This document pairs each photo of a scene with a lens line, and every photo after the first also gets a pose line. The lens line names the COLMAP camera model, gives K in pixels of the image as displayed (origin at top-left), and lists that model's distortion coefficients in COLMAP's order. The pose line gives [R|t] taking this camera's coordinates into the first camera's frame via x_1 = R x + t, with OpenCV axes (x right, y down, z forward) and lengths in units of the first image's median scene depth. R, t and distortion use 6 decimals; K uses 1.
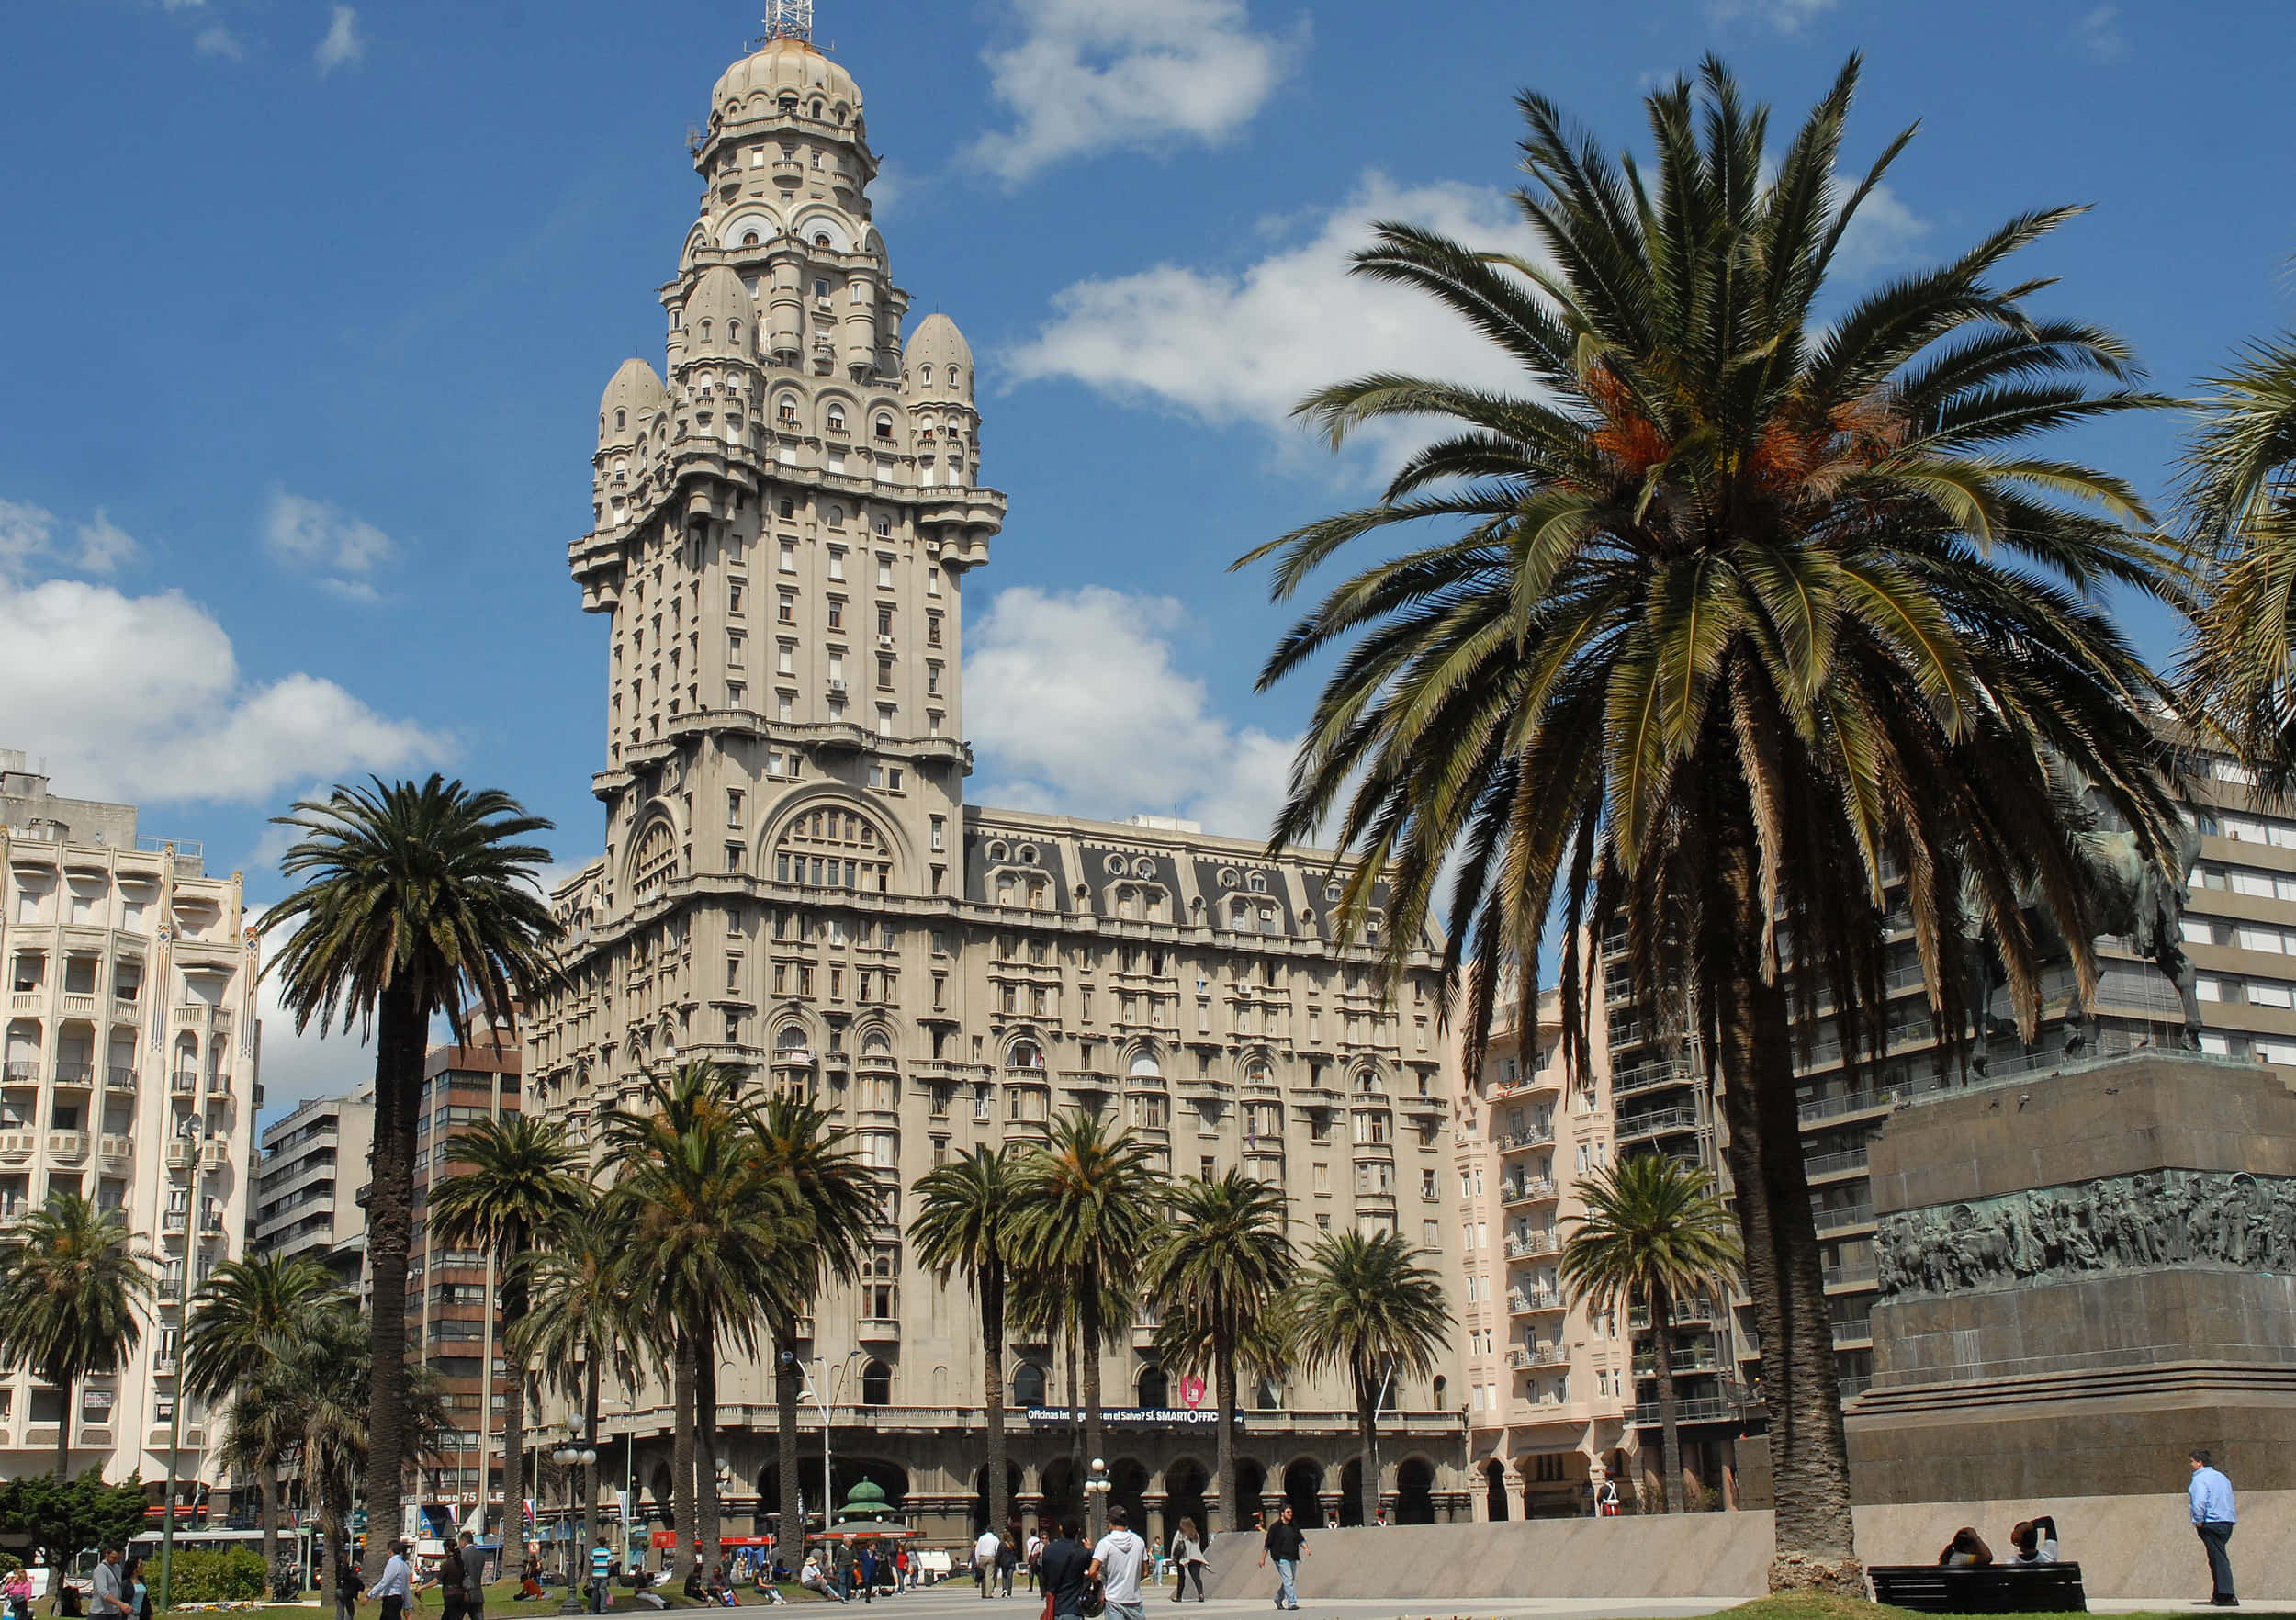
lens RADIAL K [[2677.7, 0, 1054.0], [0, 2677.7, 799.0], [0, 0, 1]] dist [-0.054251, 0.008328]
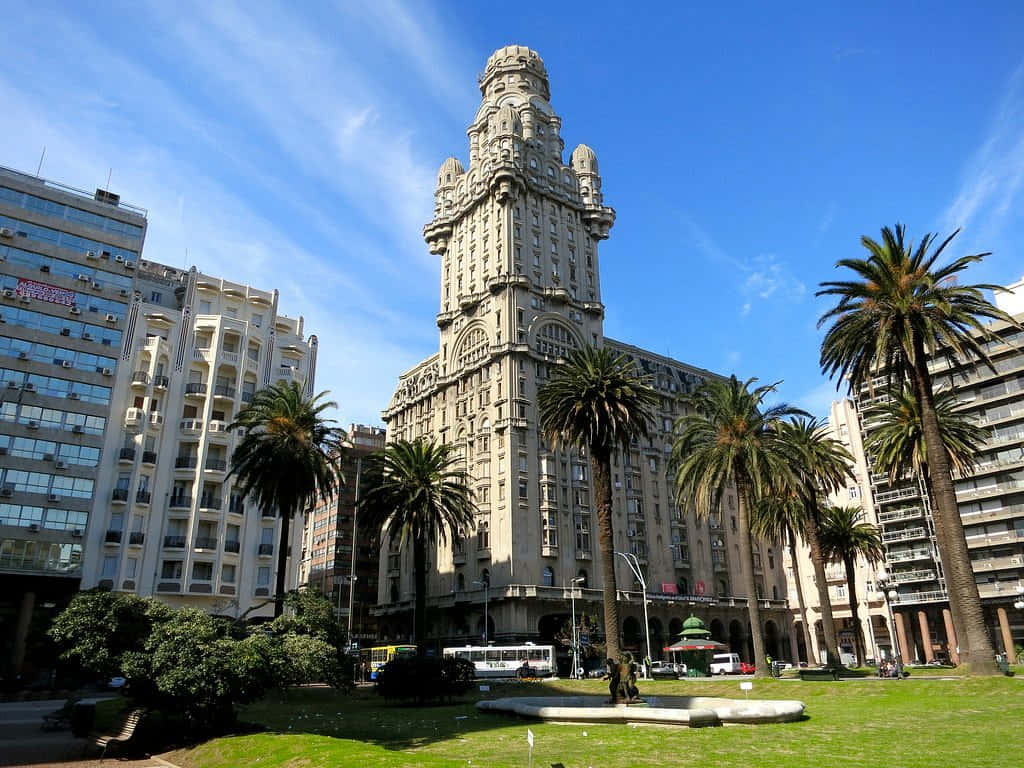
lens RADIAL K [[728.9, 0, 512.4], [0, 728.9, 380.4], [0, 0, 1]] dist [-0.042455, 0.002866]
pose [[0.990495, 0.054972, 0.126089, -0.190495], [-0.042110, 0.993842, -0.102498, 0.113056], [-0.130947, 0.096214, 0.986710, 0.386050]]
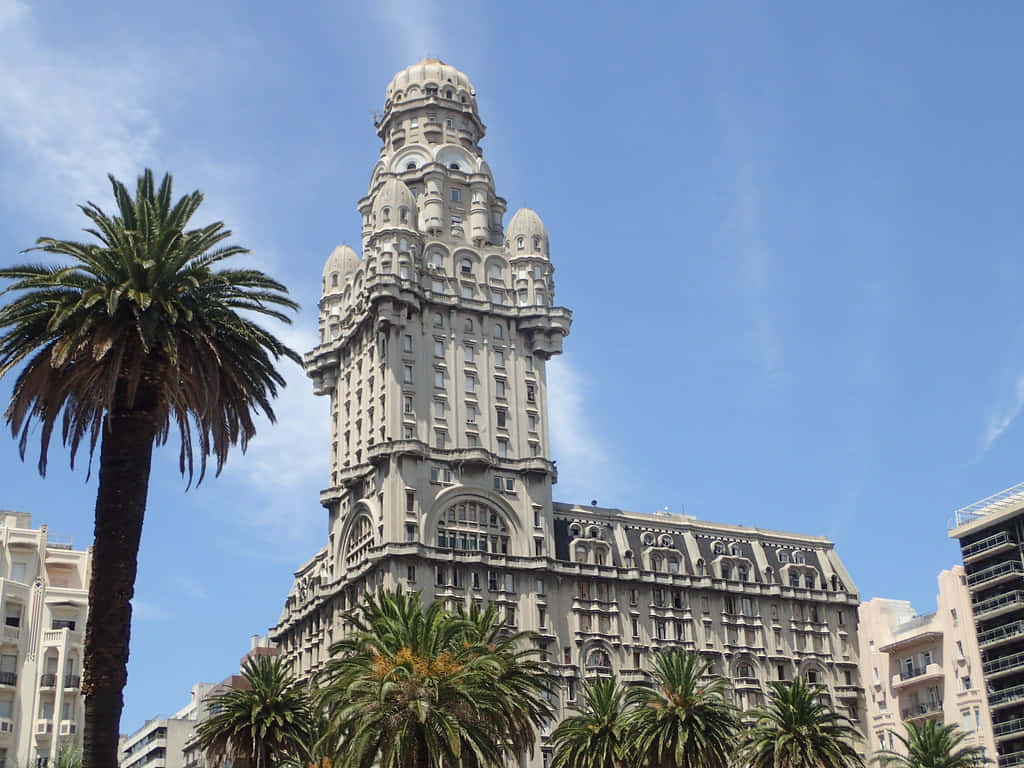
lens RADIAL K [[1360.4, 0, 507.1], [0, 1360.4, 381.3], [0, 0, 1]] dist [0.024748, 0.011660]
pose [[0.998978, -0.031932, -0.031982, -0.032992], [0.027009, 0.989208, -0.144010, 0.047875], [0.036235, 0.142999, 0.989059, 0.190880]]
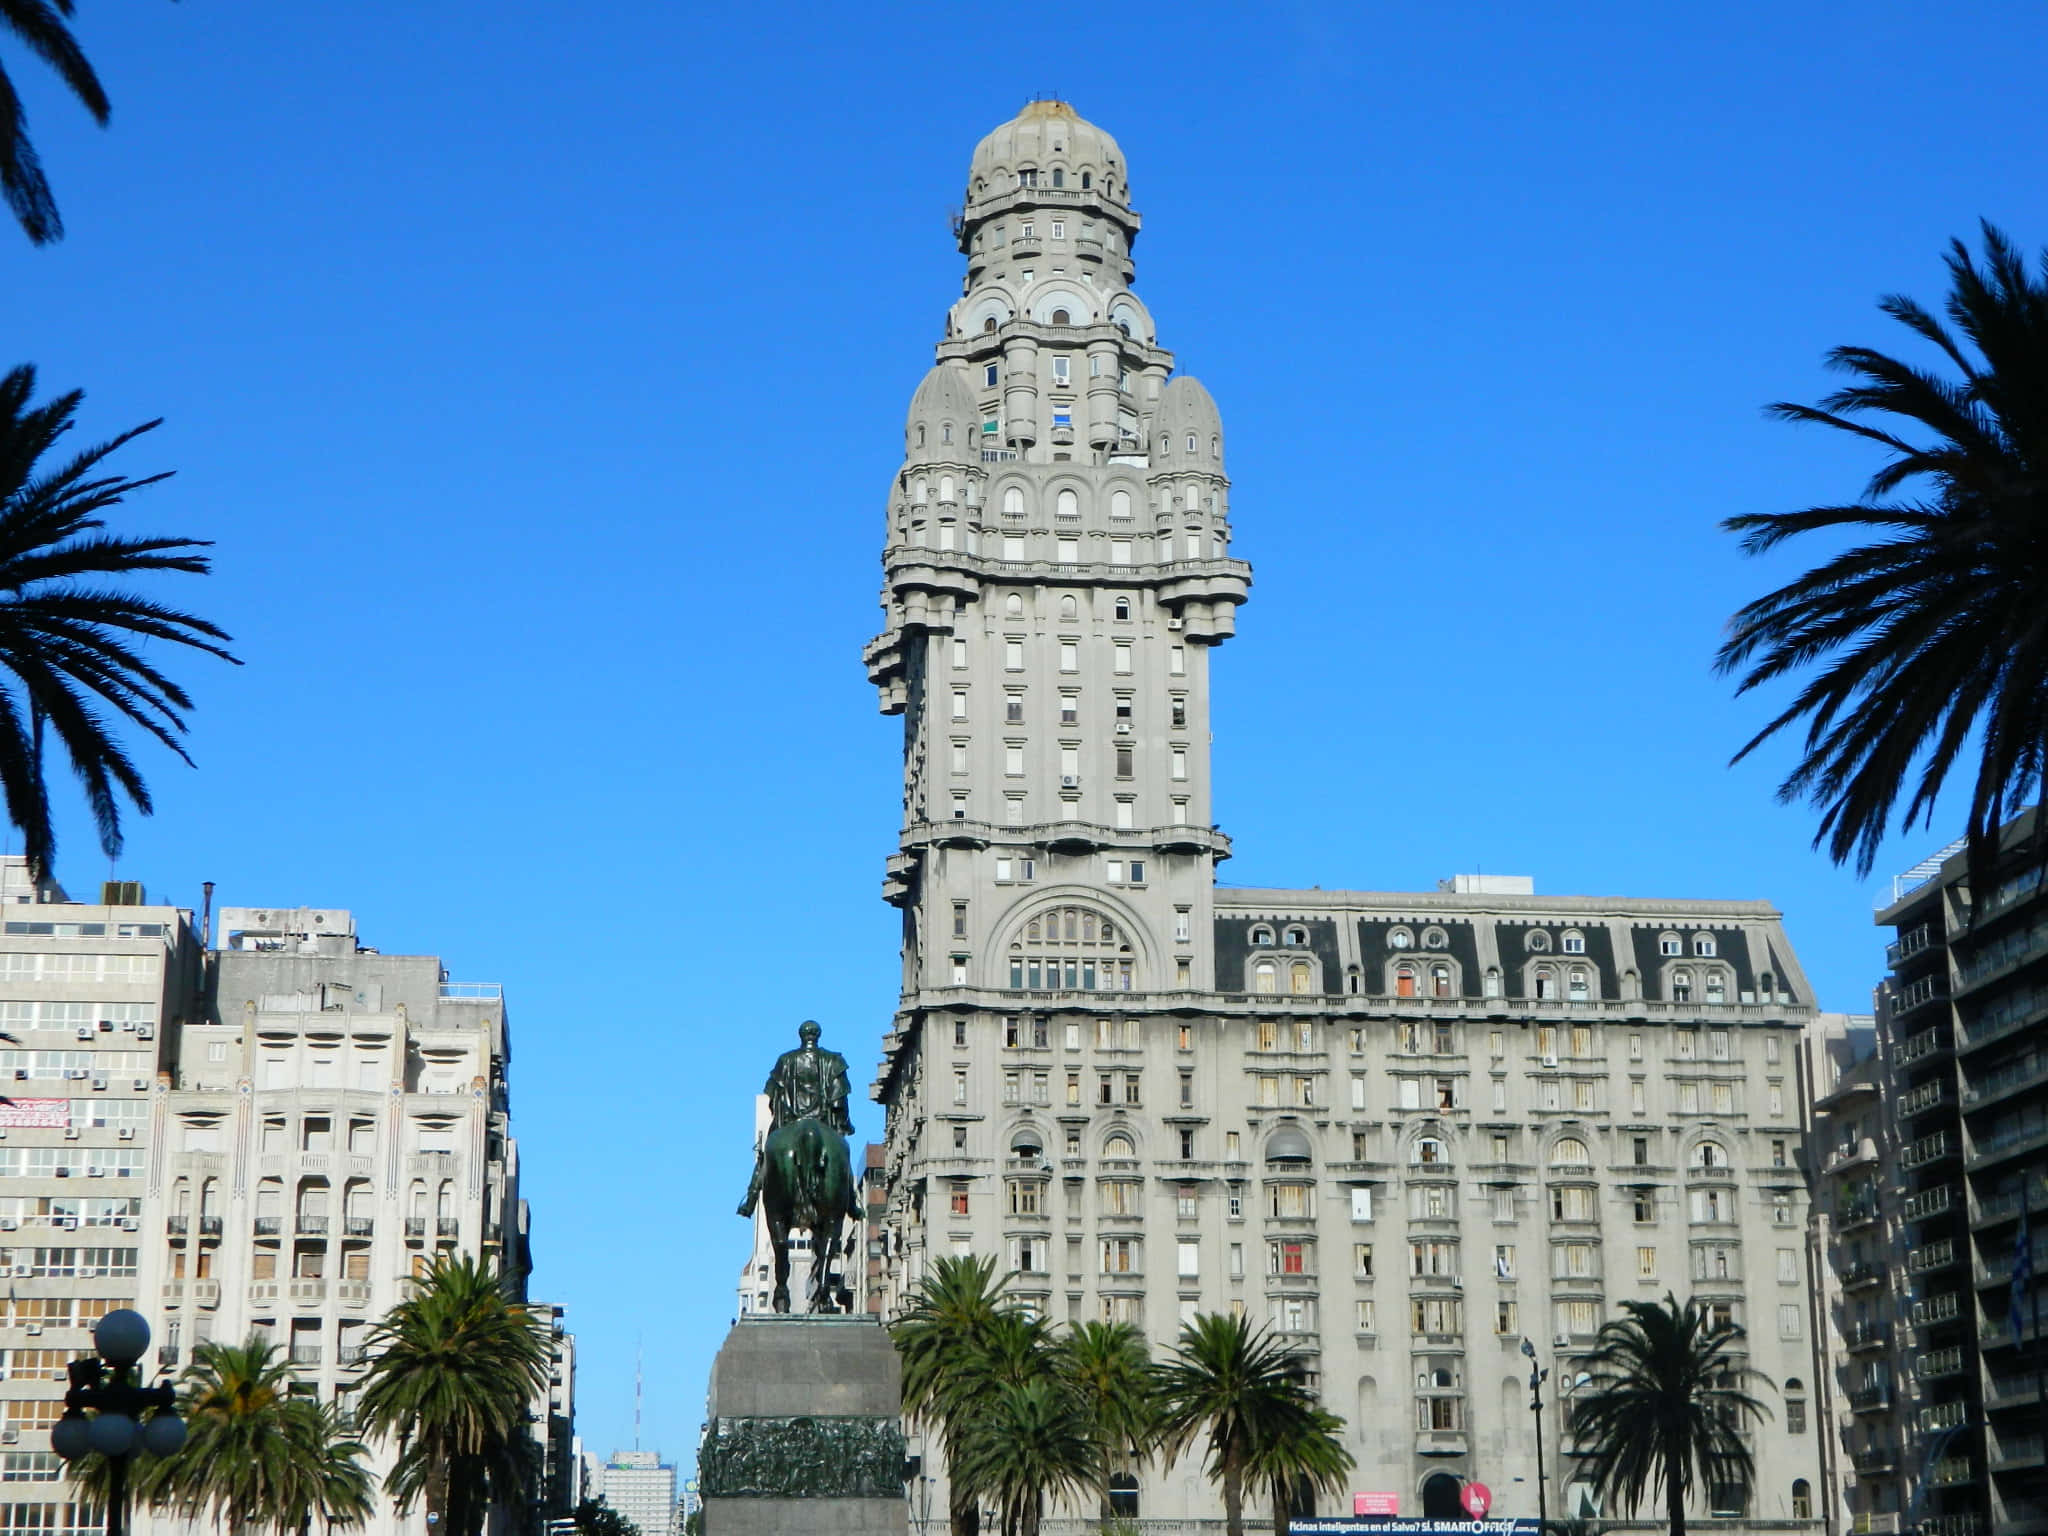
lens RADIAL K [[3258.5, 0, 1092.0], [0, 3258.5, 713.3], [0, 0, 1]] dist [0.009801, 0.051520]
pose [[0.933999, -0.087447, -0.346409, 0.338798], [0.086902, 0.996069, -0.017139, -0.045364], [0.346546, -0.014096, 0.937927, -0.118533]]
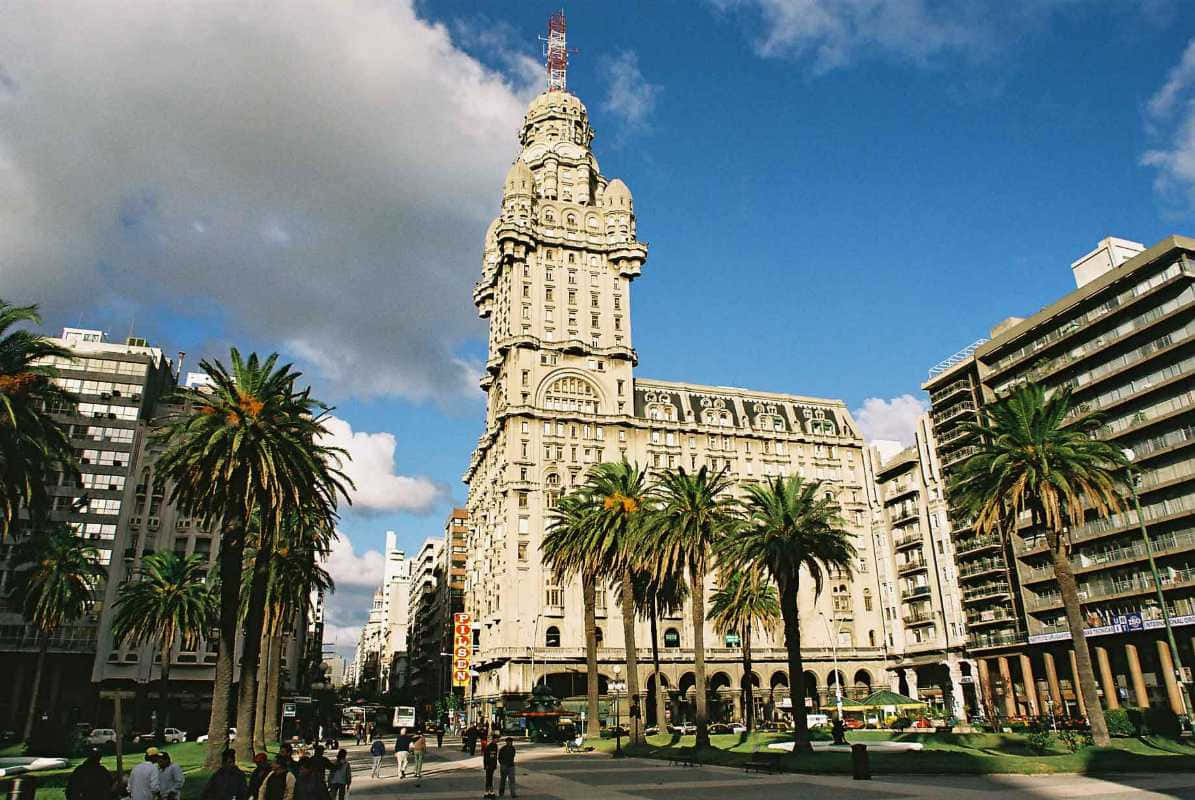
lens RADIAL K [[790.7, 0, 592.2], [0, 790.7, 399.3], [0, 0, 1]] dist [-0.100152, 0.001670]
pose [[0.980249, -0.069625, -0.185108, 0.054174], [0.051400, 0.993507, -0.101495, 0.087343], [0.190973, 0.089976, 0.977463, 0.348576]]
